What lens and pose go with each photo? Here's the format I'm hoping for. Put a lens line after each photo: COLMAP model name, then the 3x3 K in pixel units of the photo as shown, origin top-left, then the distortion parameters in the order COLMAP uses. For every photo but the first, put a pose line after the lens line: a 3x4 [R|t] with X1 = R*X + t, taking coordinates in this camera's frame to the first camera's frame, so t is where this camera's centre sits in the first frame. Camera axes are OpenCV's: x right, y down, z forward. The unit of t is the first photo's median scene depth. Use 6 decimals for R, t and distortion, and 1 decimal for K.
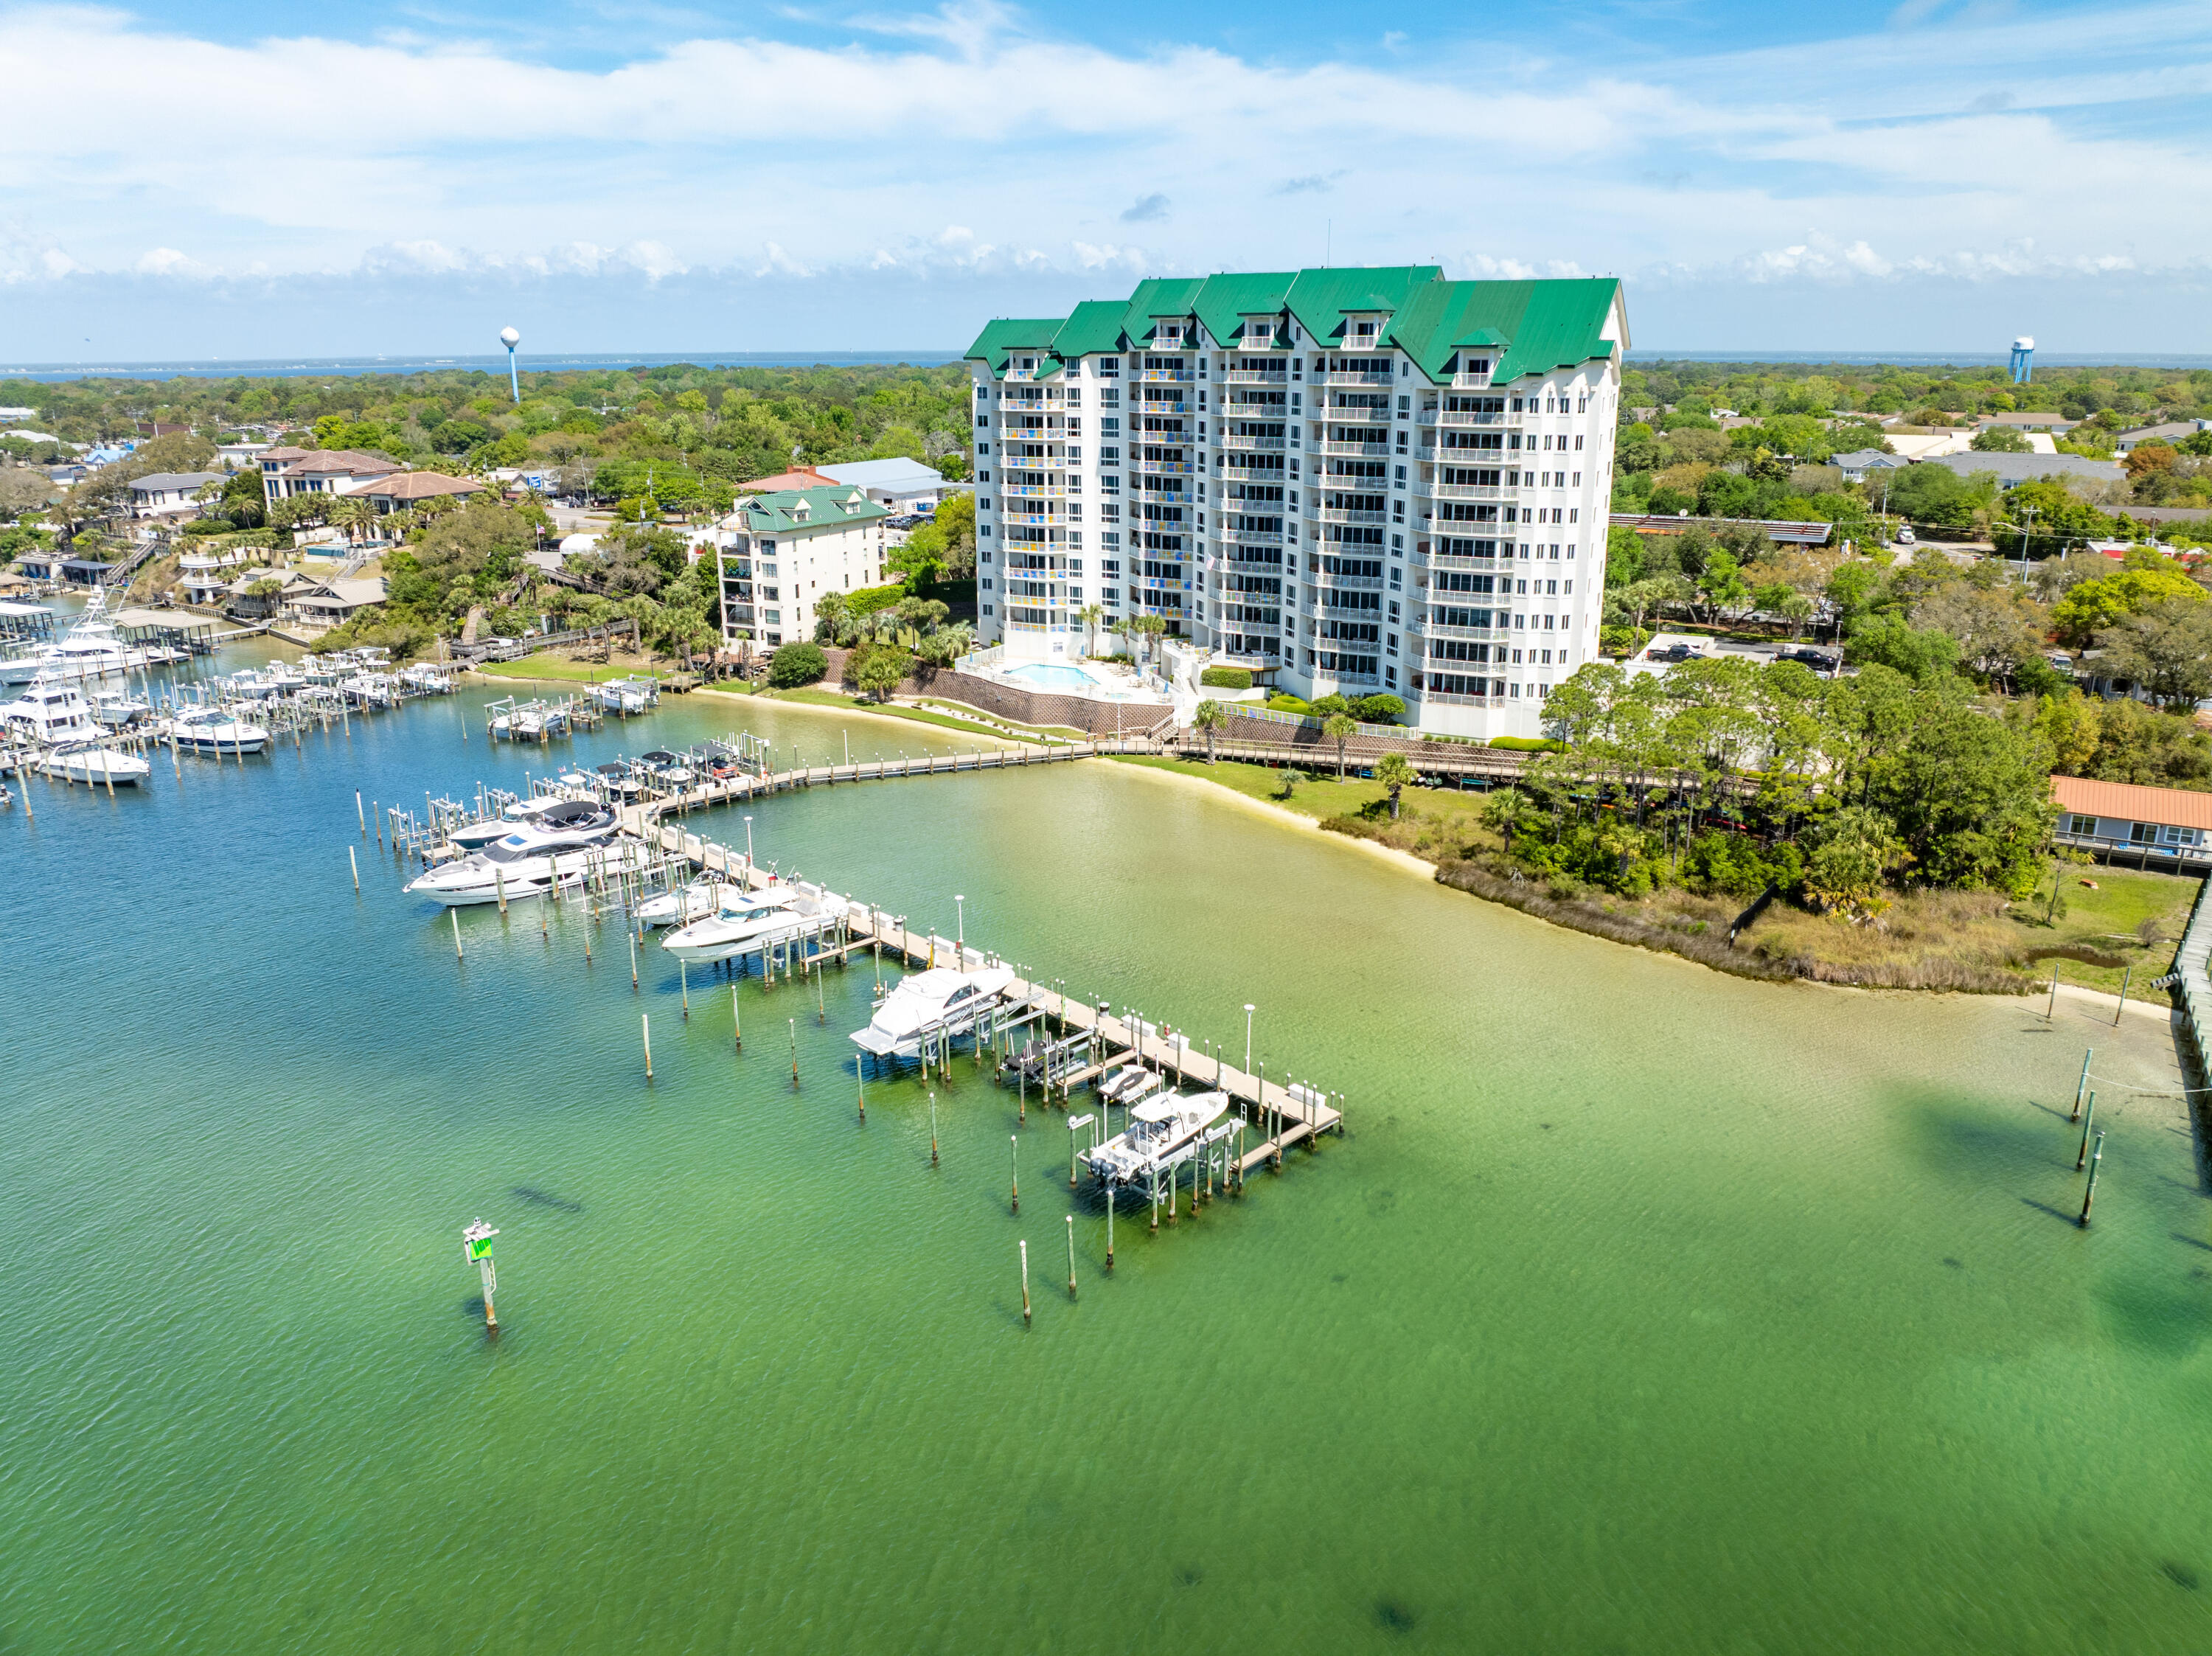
lens RADIAL K [[1542.0, 0, 1116.8], [0, 1542.0, 853.0], [0, 0, 1]] dist [-0.025945, -0.002749]
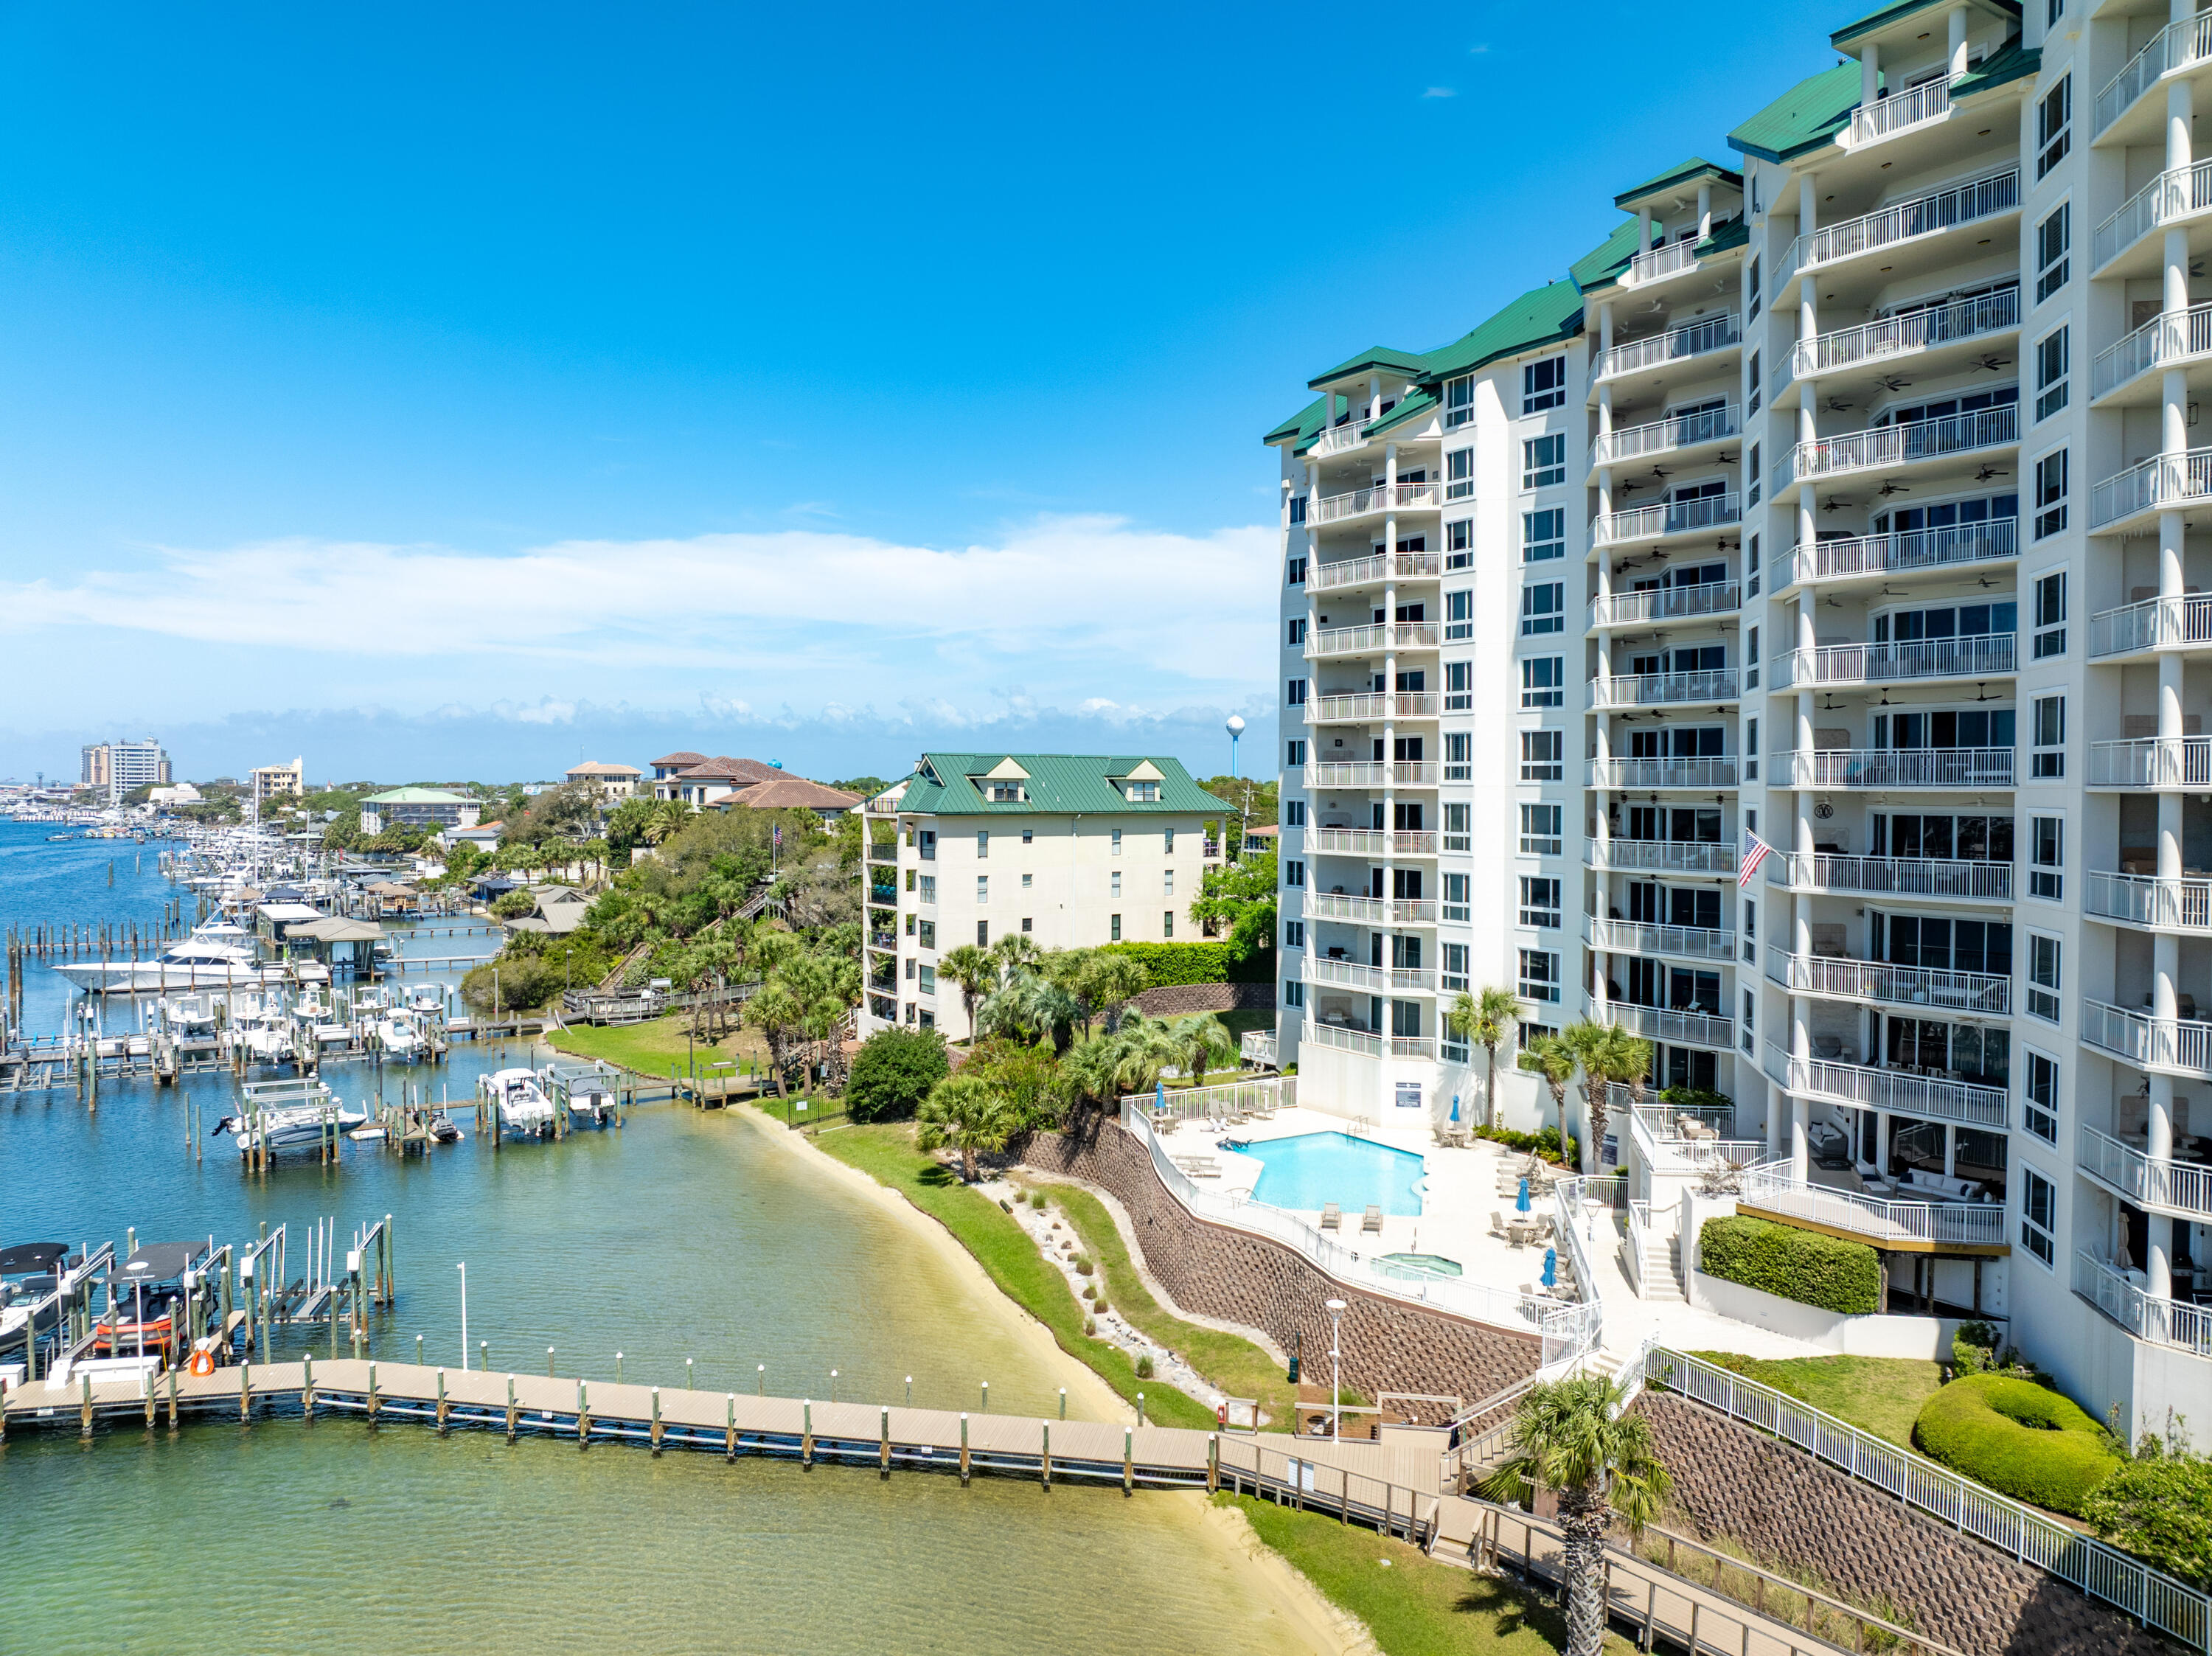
lens RADIAL K [[1561.5, 0, 1103.7], [0, 1561.5, 842.9], [0, 0, 1]] dist [-0.041118, -0.003406]
pose [[0.867553, 0.023316, -0.496798, 0.095494], [-0.159042, 0.959455, -0.232704, -0.096145], [0.471230, 0.280894, 0.836087, 0.651555]]
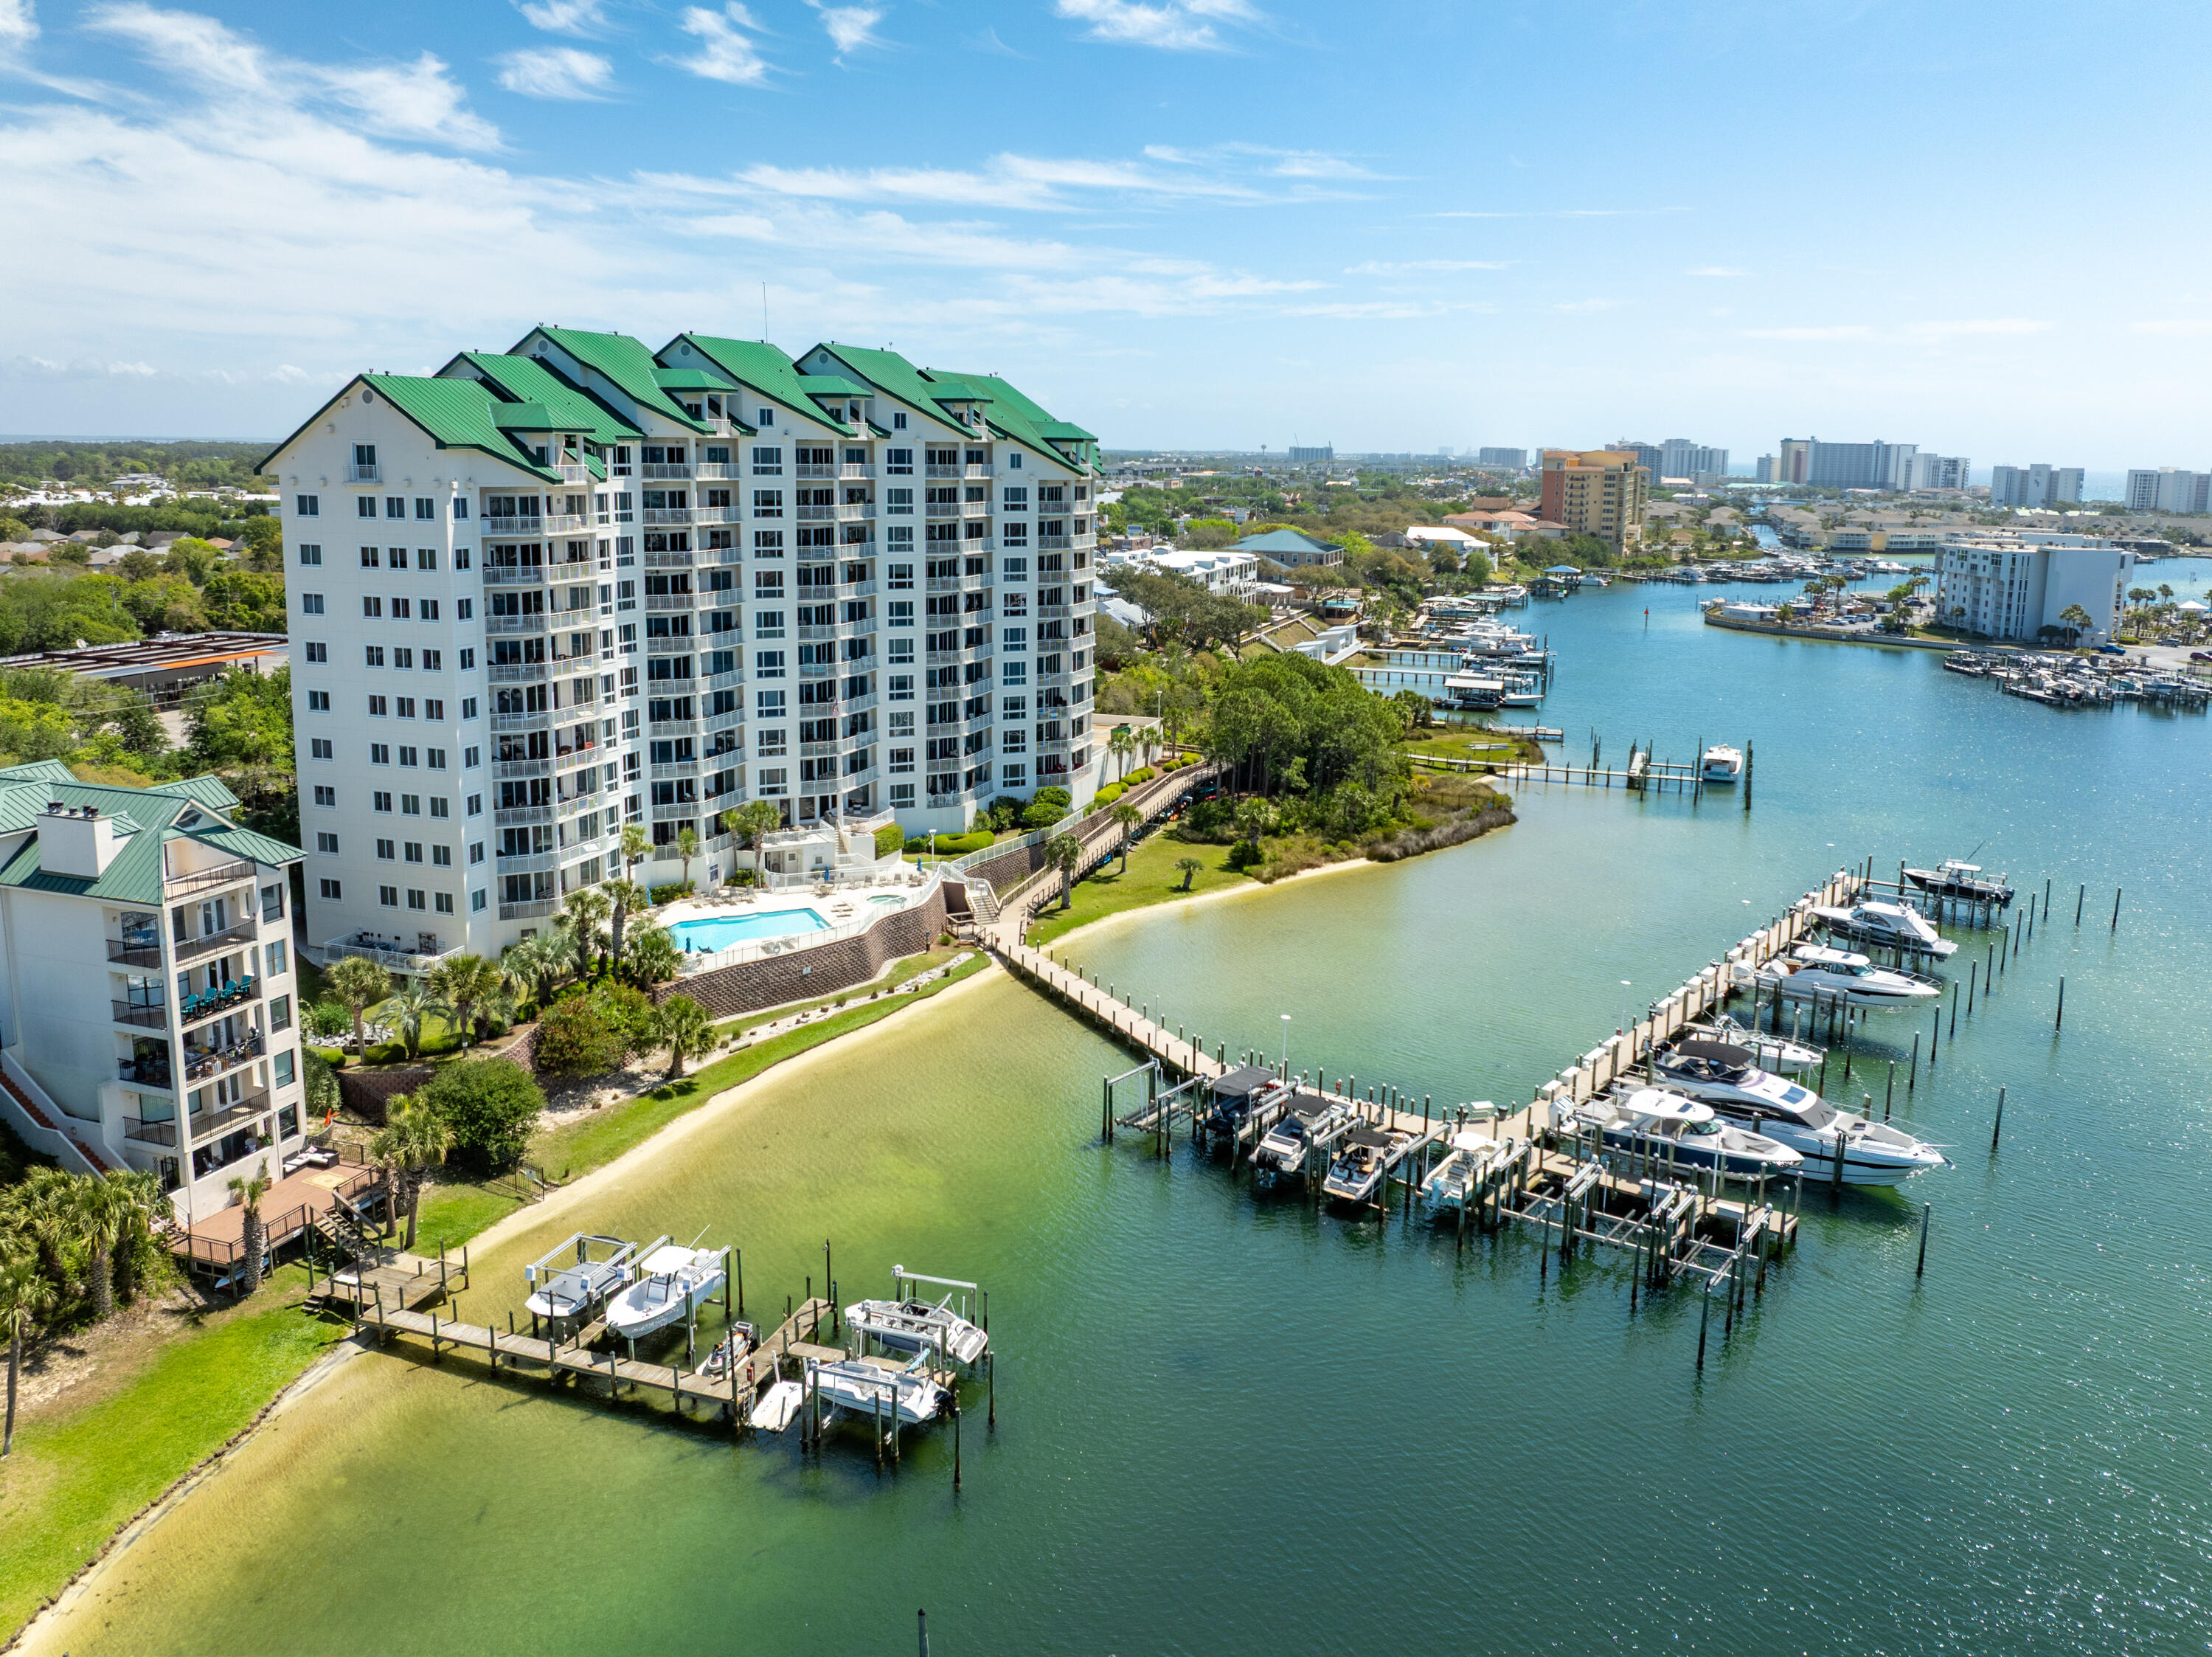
lens RADIAL K [[1706.0, 0, 1120.2], [0, 1706.0, 767.6], [0, 0, 1]] dist [-0.013044, -0.032657]
pose [[-0.158316, -0.182142, 0.970443, -0.751102], [0.291287, 0.930482, 0.222162, -0.292609], [-0.943445, 0.317849, -0.094254, 0.907854]]
